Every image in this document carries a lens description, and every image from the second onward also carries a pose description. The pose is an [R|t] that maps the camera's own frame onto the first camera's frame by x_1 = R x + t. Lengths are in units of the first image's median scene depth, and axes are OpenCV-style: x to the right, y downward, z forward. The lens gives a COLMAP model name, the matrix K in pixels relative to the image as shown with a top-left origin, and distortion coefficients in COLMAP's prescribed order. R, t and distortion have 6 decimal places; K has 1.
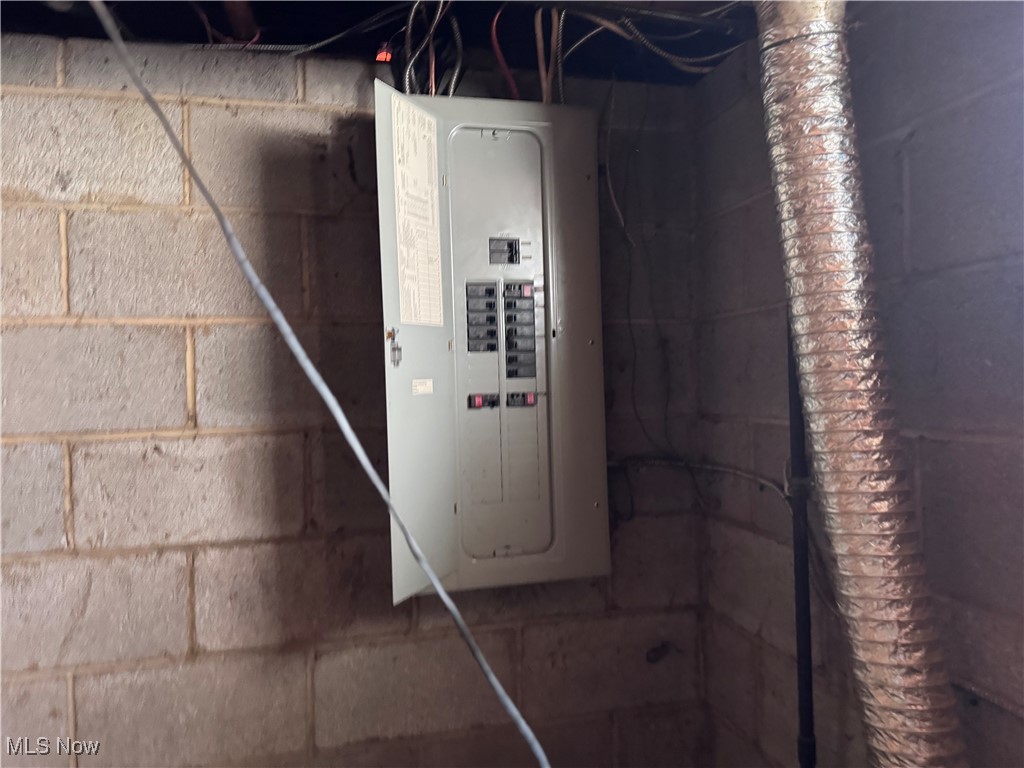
lens RADIAL K [[715.5, 0, 508.2], [0, 715.5, 375.8], [0, 0, 1]] dist [0.102676, -0.128682]
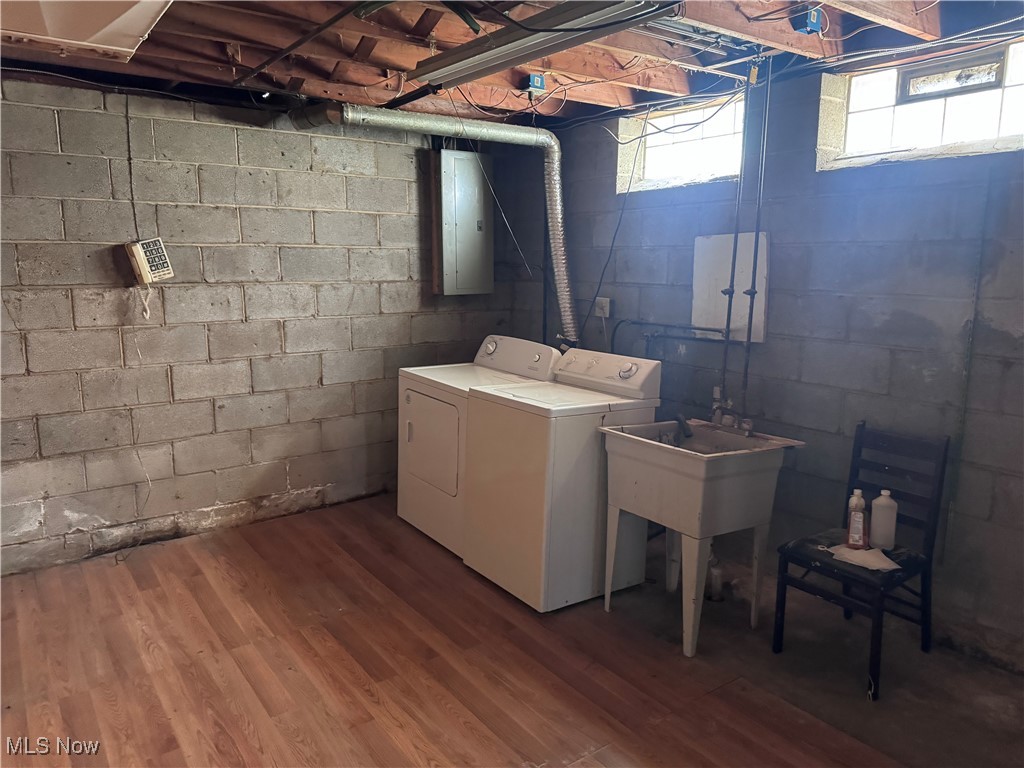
lens RADIAL K [[715.5, 0, 508.2], [0, 715.5, 375.8], [0, 0, 1]] dist [0.102676, -0.128682]
pose [[0.916260, -0.035566, 0.399001, -1.253563], [-0.027297, 0.988192, 0.150768, 0.149505], [-0.399652, -0.149034, 0.904470, -2.347042]]
